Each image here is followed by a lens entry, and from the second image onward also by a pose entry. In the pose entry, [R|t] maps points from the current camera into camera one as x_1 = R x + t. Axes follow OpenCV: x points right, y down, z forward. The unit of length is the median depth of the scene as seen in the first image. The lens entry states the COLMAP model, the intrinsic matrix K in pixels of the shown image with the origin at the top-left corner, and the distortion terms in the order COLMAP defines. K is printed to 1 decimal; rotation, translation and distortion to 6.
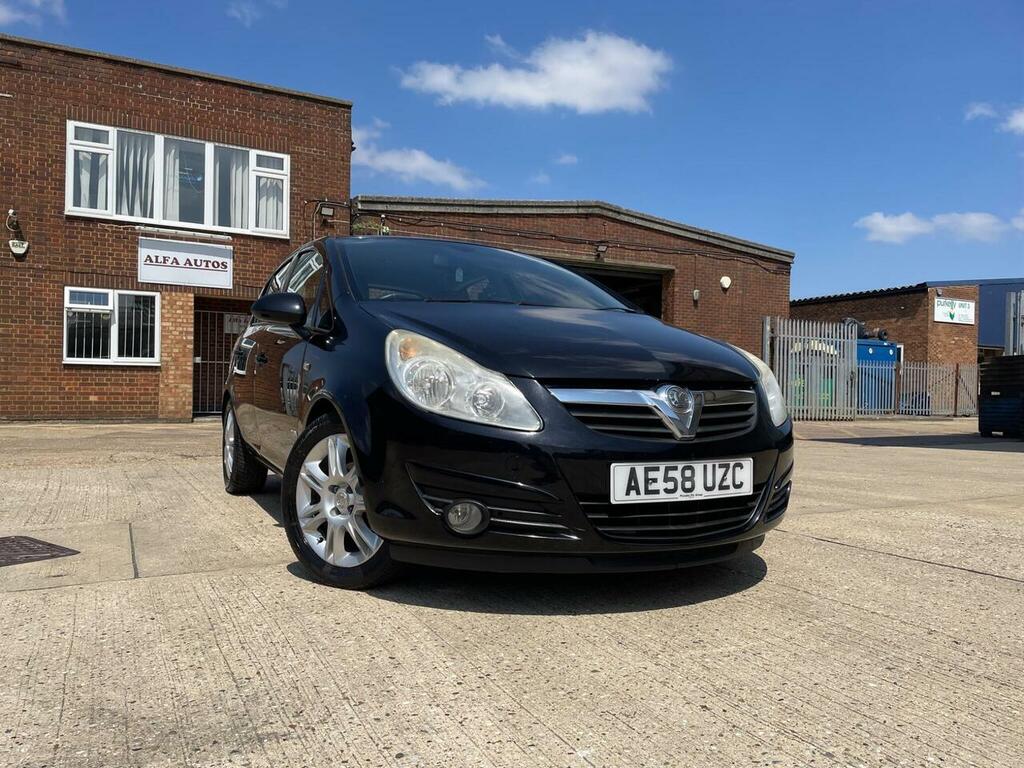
lens RADIAL K [[767.4, 0, 503.1], [0, 767.4, 389.8], [0, 0, 1]] dist [0.090871, -0.119518]
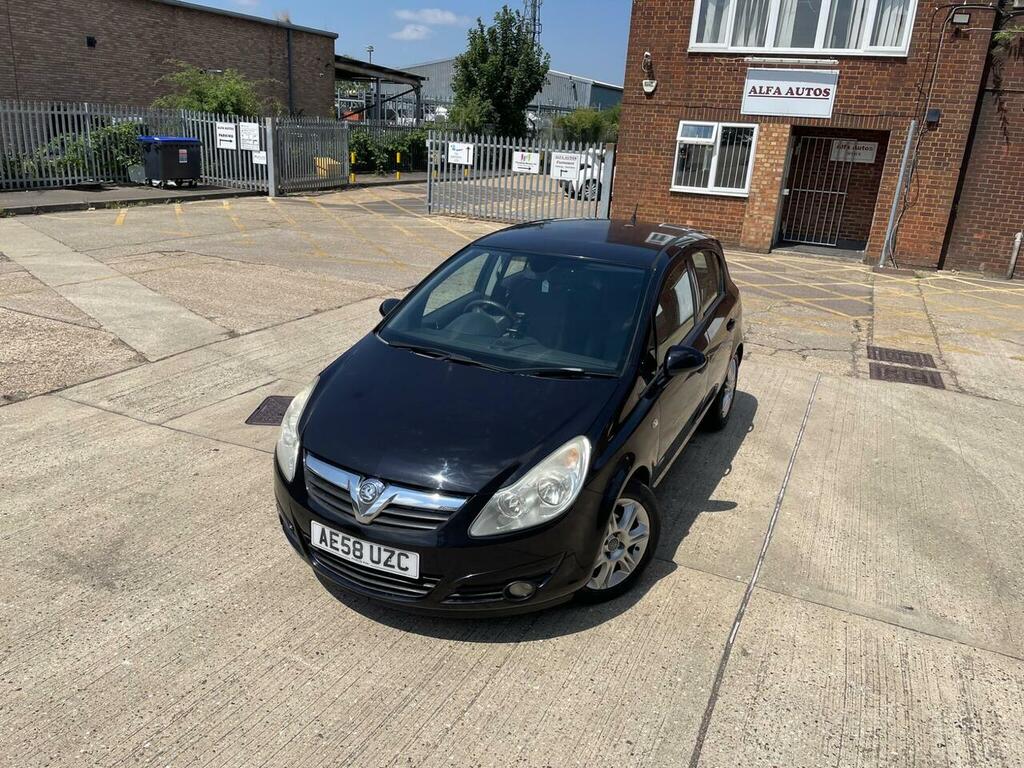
lens RADIAL K [[768.9, 0, 510.6], [0, 768.9, 378.9], [0, 0, 1]] dist [0.079546, -0.100294]
pose [[0.616326, 0.266934, -0.740871, 0.214729], [-0.051088, 0.952370, 0.300636, -0.096586], [0.785833, -0.147440, 0.600607, 0.066504]]
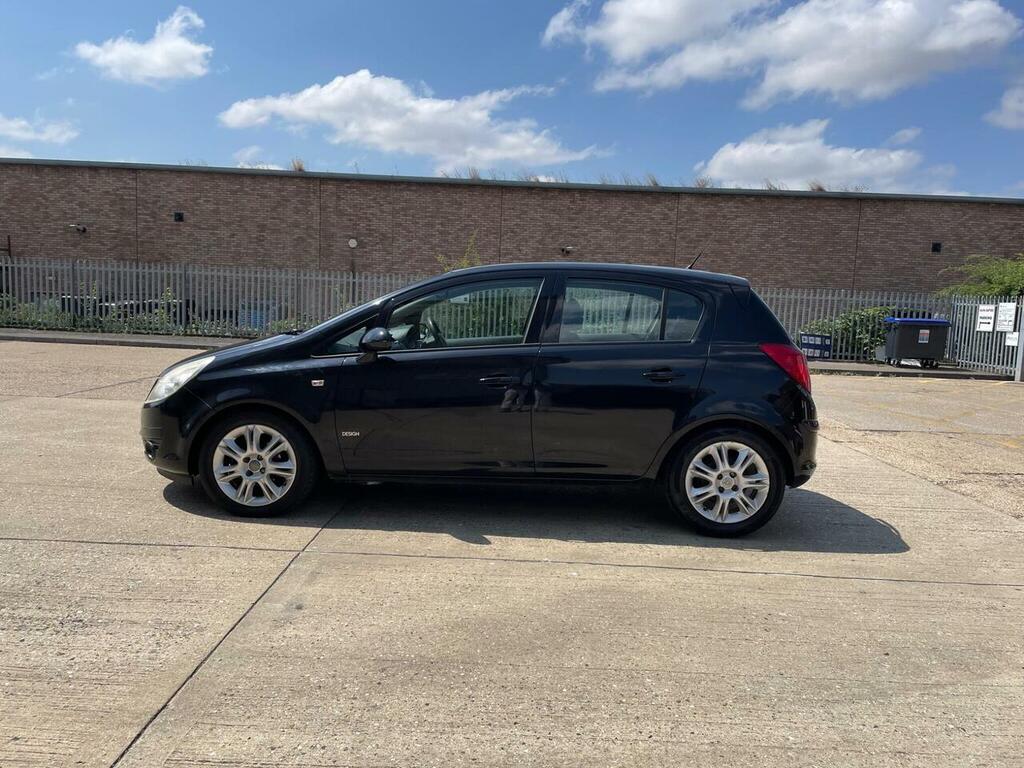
lens RADIAL K [[775.8, 0, 515.7], [0, 775.8, 384.5], [0, 0, 1]] dist [0.084633, -0.108297]
pose [[-0.444918, 0.058877, -0.893634, 0.284436], [-0.047067, 0.994920, 0.088984, -0.034858], [0.894334, 0.081651, -0.439886, 0.457369]]
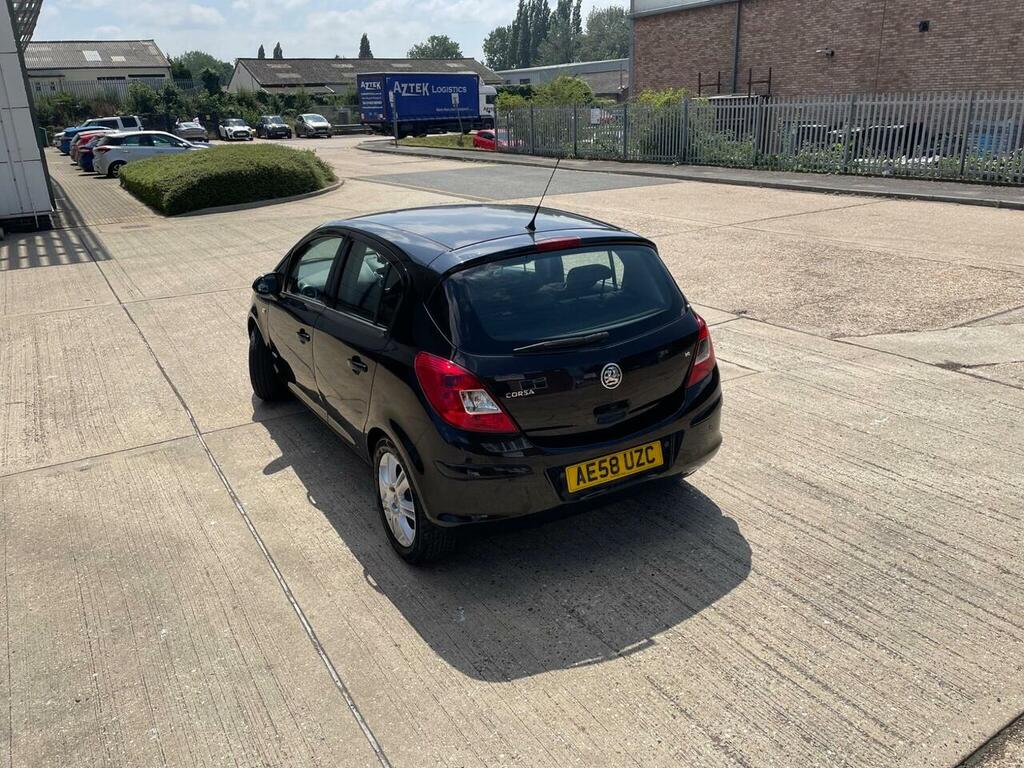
lens RADIAL K [[784.7, 0, 512.1], [0, 784.7, 364.7], [0, 0, 1]] dist [0.093479, -0.127236]
pose [[-0.997070, 0.042978, -0.063278, -0.040524], [0.020750, 0.948182, 0.317050, -0.099574], [0.073625, 0.314808, -0.946295, 0.638029]]
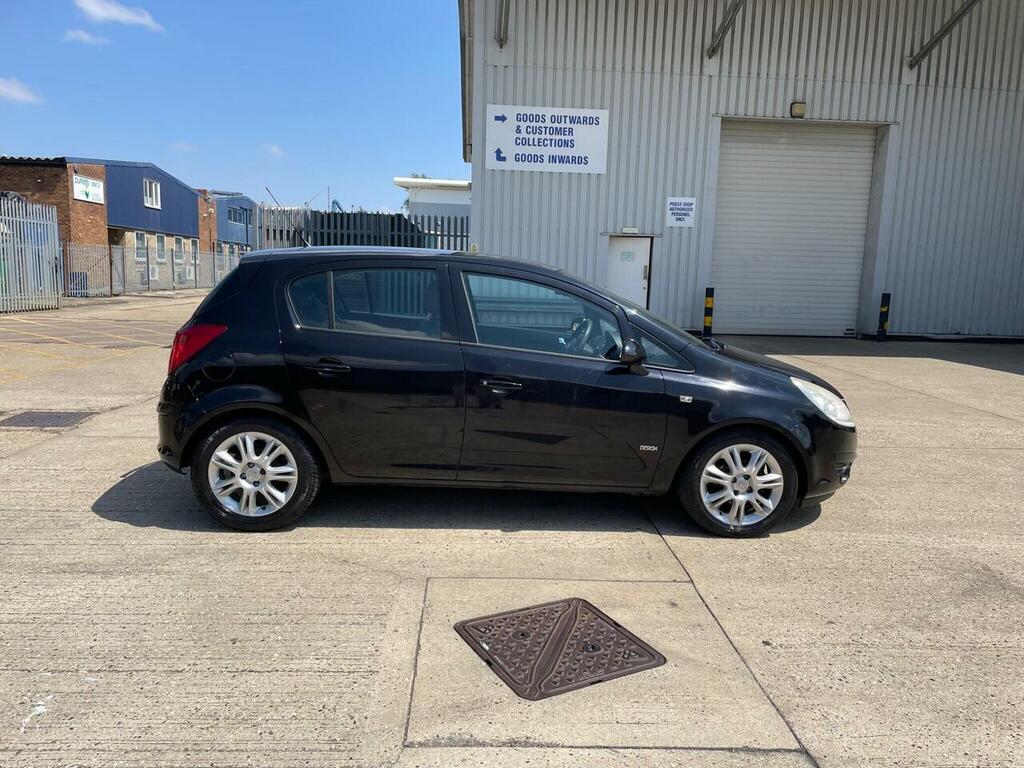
lens RADIAL K [[769.0, 0, 519.3], [0, 769.0, 389.0], [0, 0, 1]] dist [0.084699, -0.109054]
pose [[0.402364, -0.135993, 0.905322, -0.334556], [-0.027924, 0.986622, 0.160616, -0.054011], [-0.915054, -0.089906, 0.393184, 0.152687]]
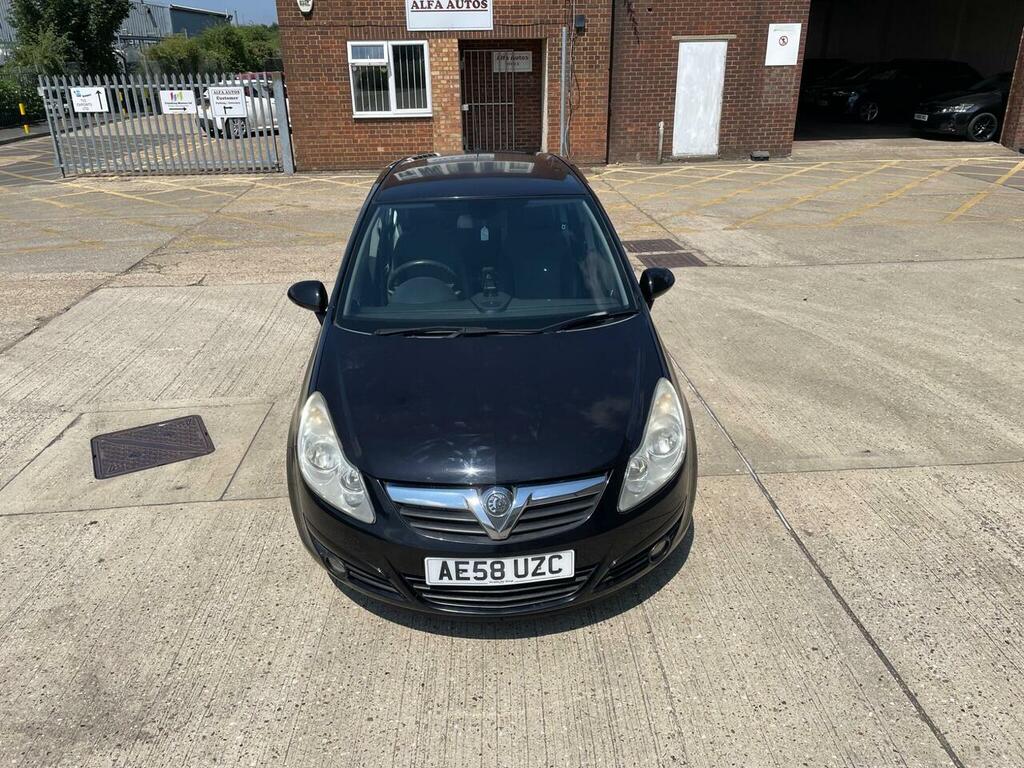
lens RADIAL K [[764.8, 0, 510.7], [0, 764.8, 376.9], [0, 0, 1]] dist [0.087726, -0.110101]
pose [[0.916774, 0.125820, -0.379072, 0.106531], [0.029405, 0.925249, 0.378218, -0.097447], [0.398324, -0.357887, 0.844544, 0.015787]]
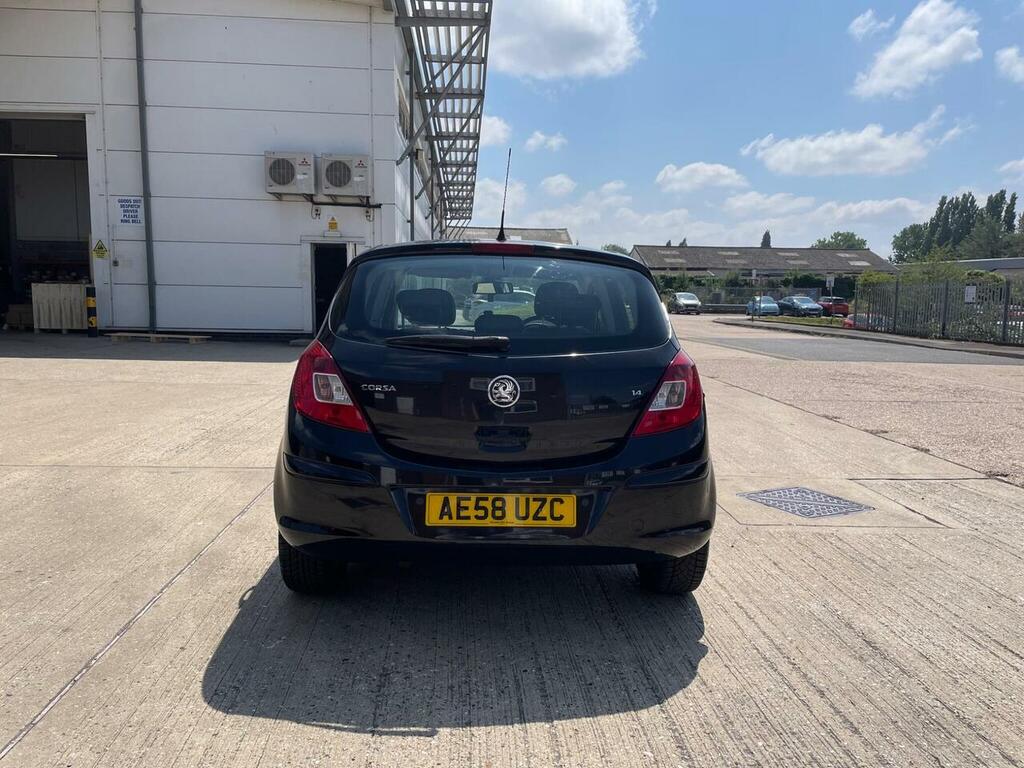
lens RADIAL K [[777.5, 0, 519.3], [0, 777.5, 384.8], [0, 0, 1]] dist [0.097907, -0.127016]
pose [[-0.919417, -0.077481, 0.385575, -0.164857], [-0.032674, 0.992061, 0.121443, -0.043422], [-0.391924, 0.099059, -0.914649, 0.586031]]
